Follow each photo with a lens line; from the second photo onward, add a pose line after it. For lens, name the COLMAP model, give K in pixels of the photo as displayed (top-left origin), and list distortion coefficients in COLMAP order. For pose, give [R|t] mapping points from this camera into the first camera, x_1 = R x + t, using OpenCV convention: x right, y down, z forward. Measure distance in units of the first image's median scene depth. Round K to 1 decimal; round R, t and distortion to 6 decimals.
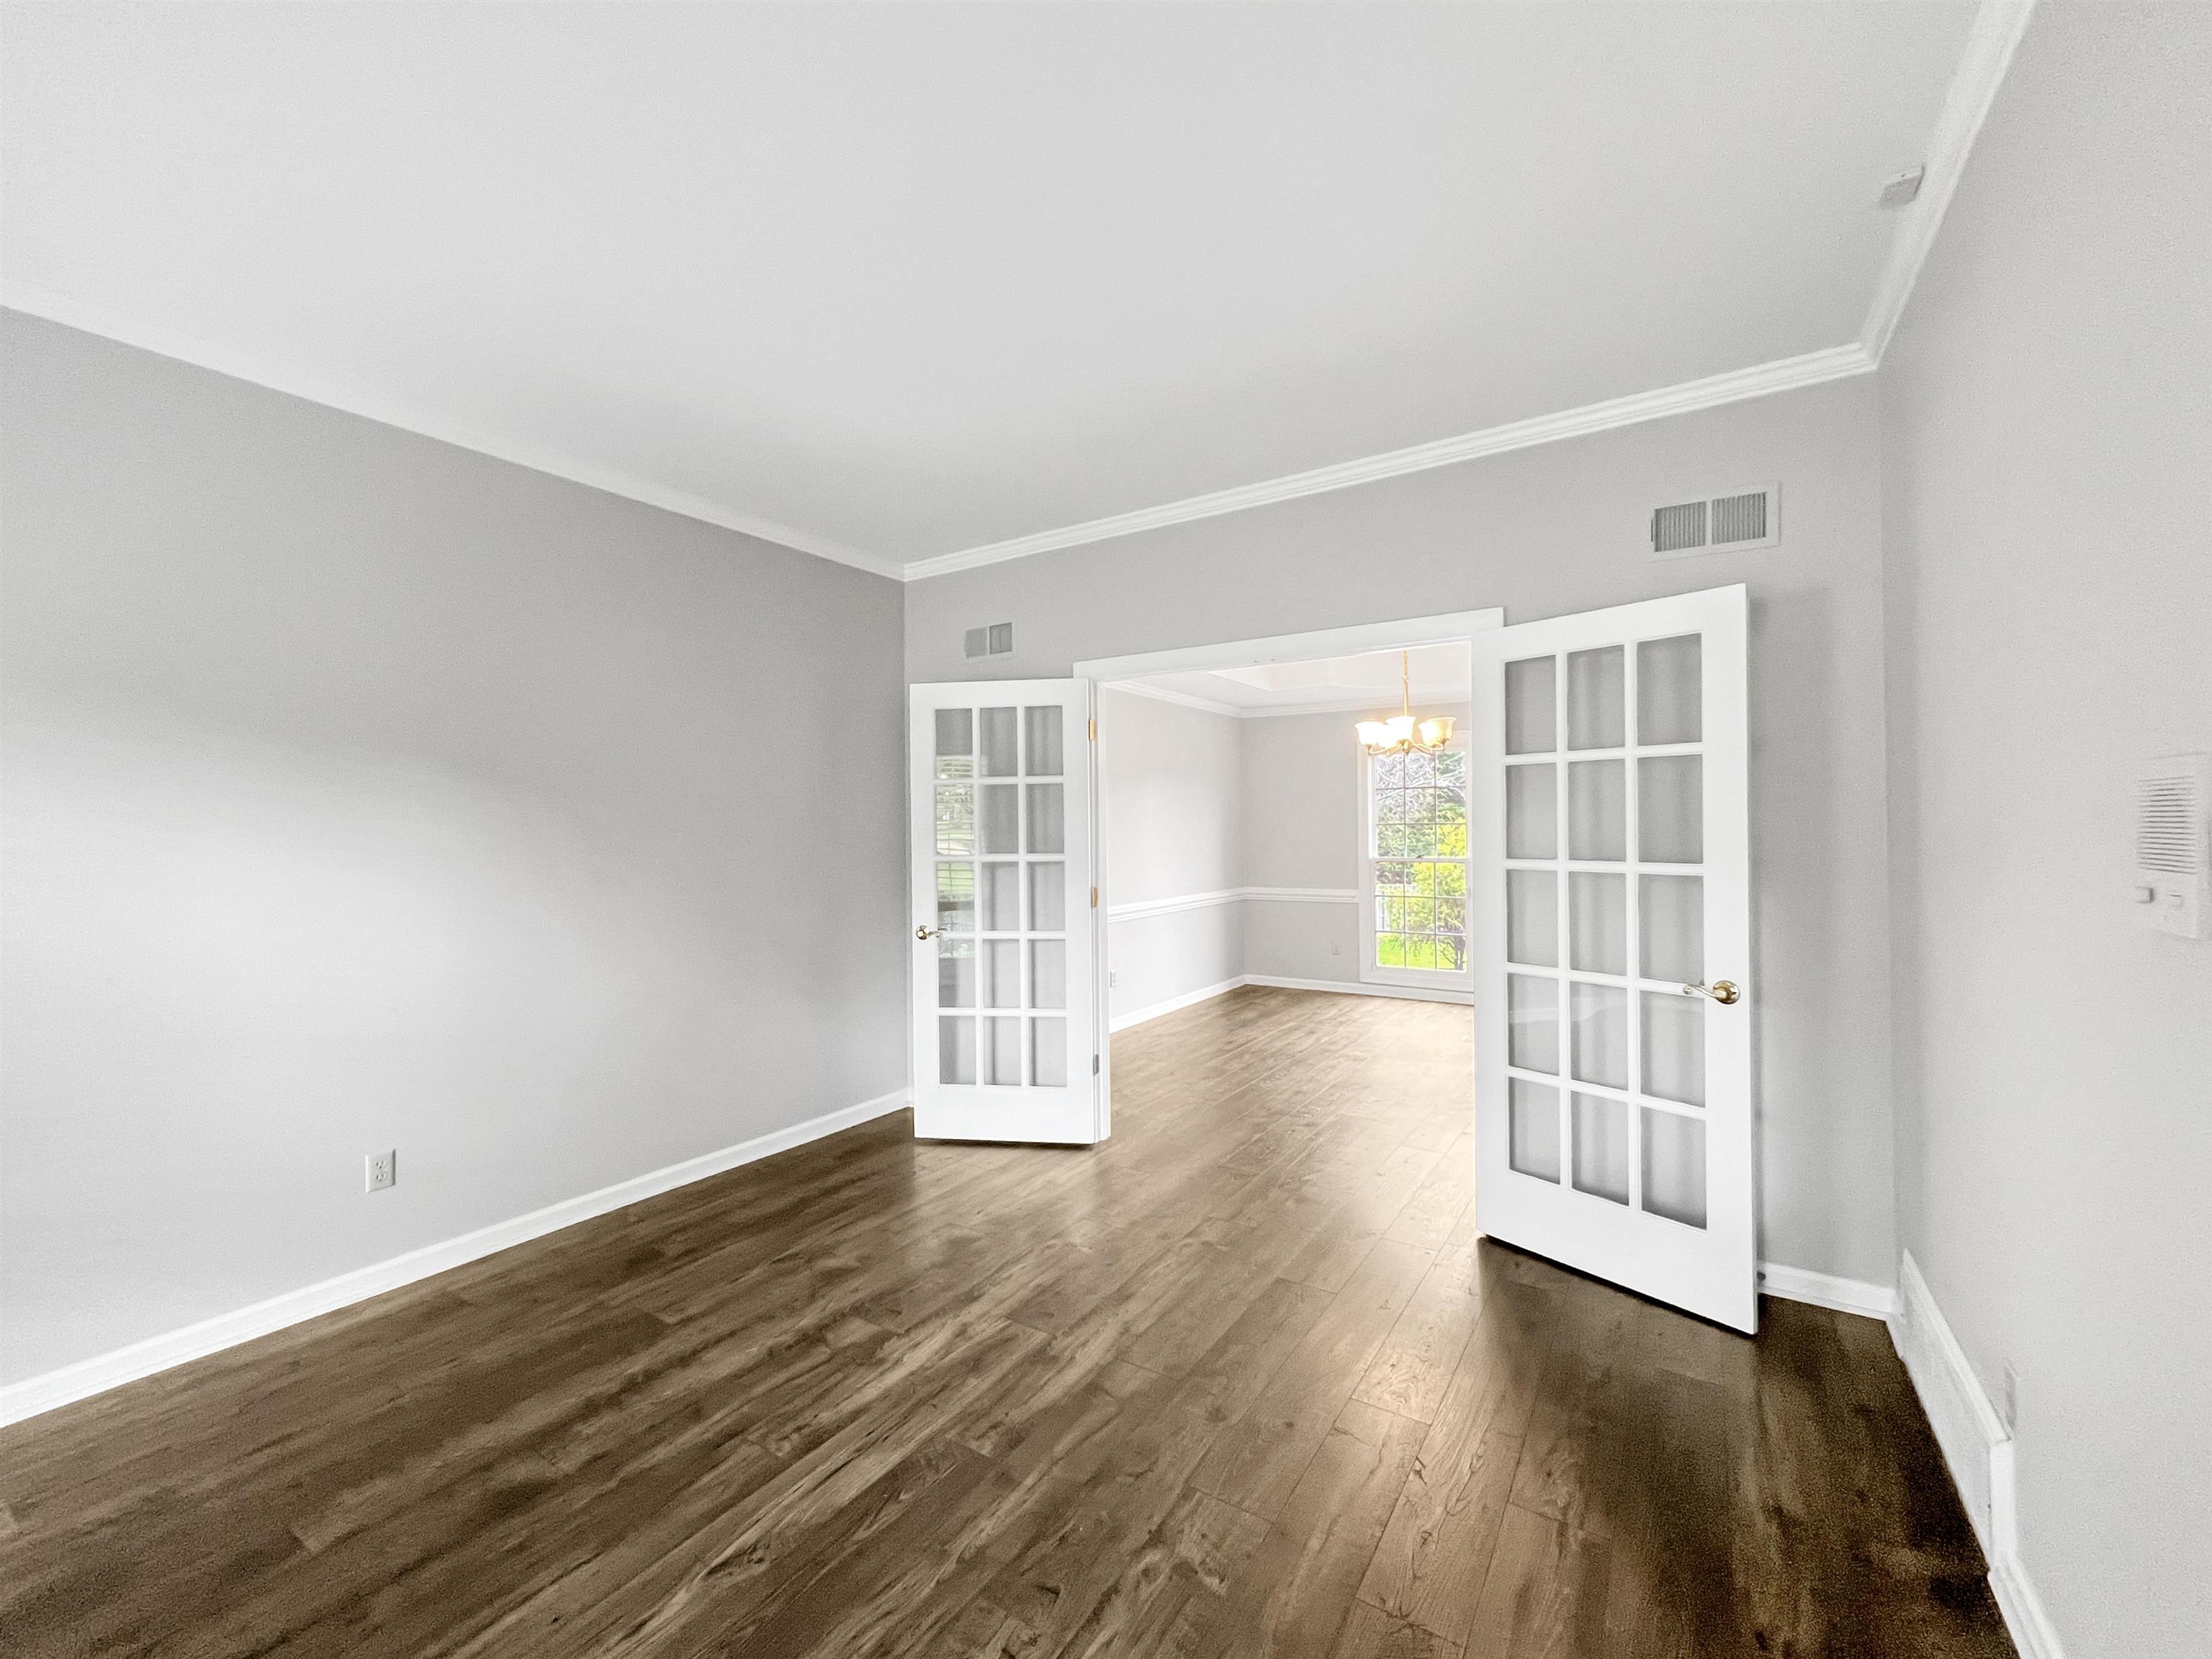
lens RADIAL K [[908.8, 0, 1102.3], [0, 908.8, 819.7], [0, 0, 1]] dist [0.001348, -0.000219]
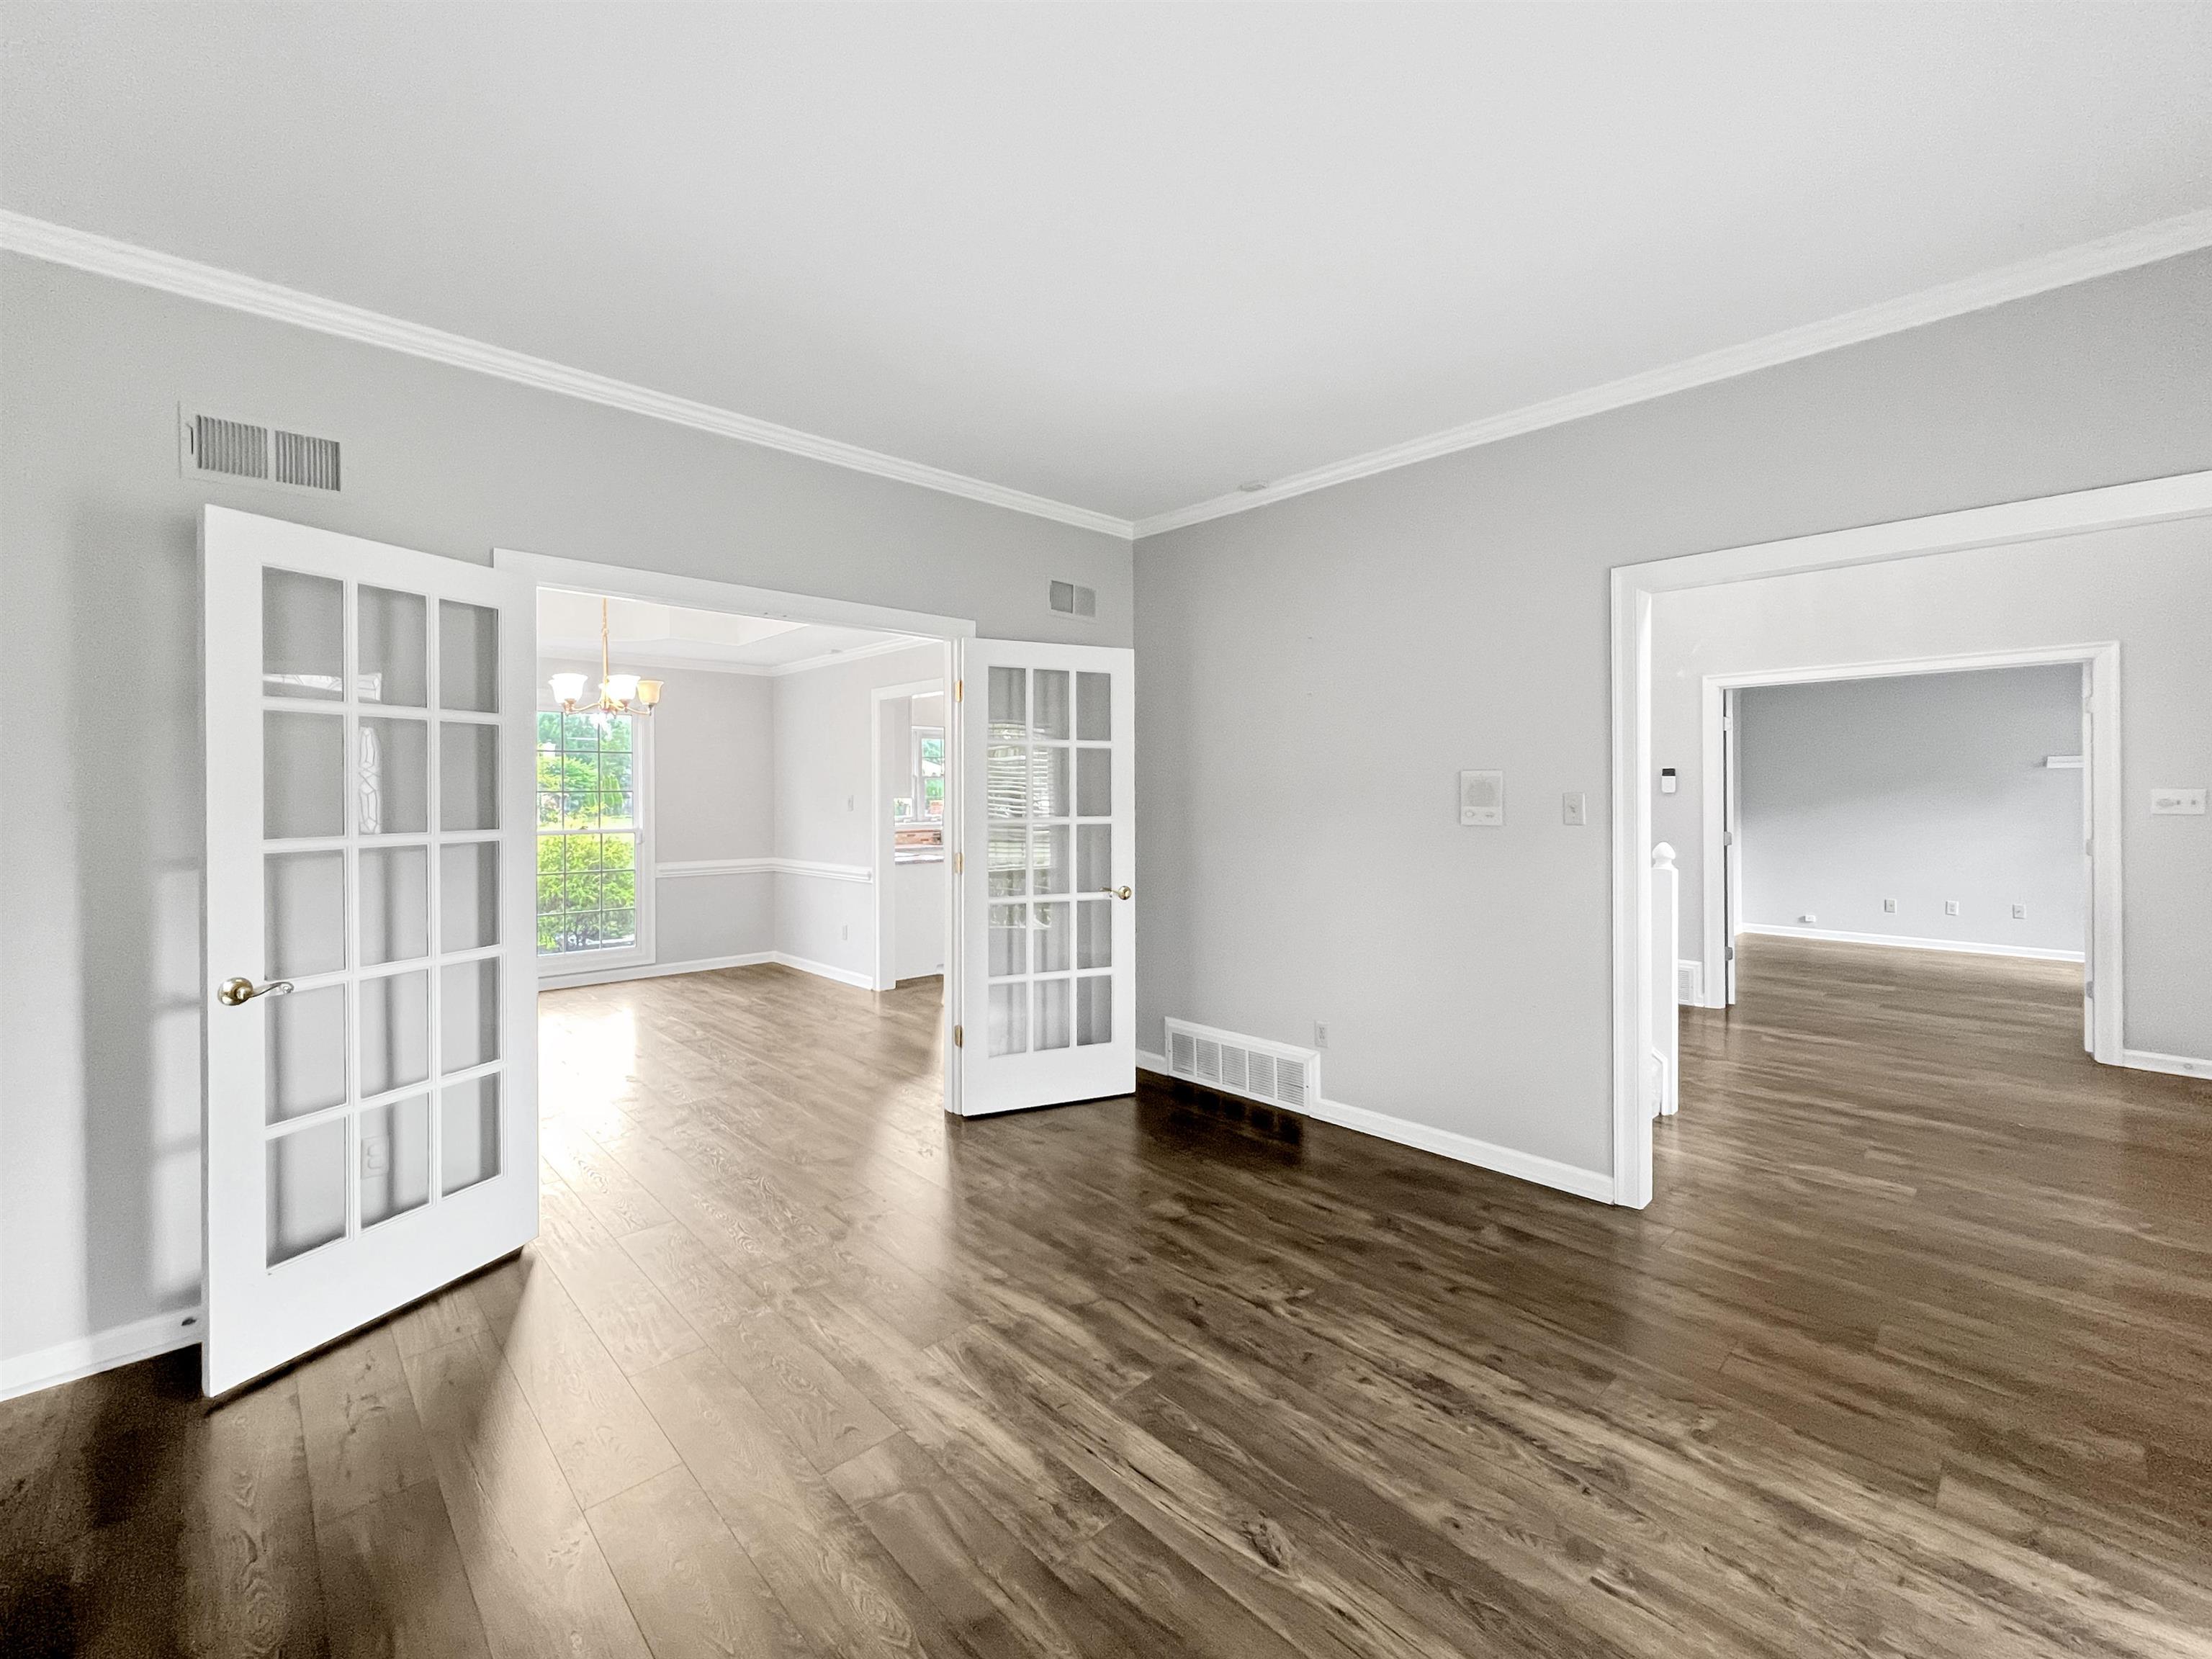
lens RADIAL K [[908.8, 0, 1102.3], [0, 908.8, 819.7], [0, 0, 1]] dist [0.001348, -0.000219]
pose [[0.242523, -0.024148, 0.969845, -1.052608], [-0.010122, 0.999573, 0.027420, 0.009461], [-0.970093, -0.016467, 0.242175, 0.724115]]
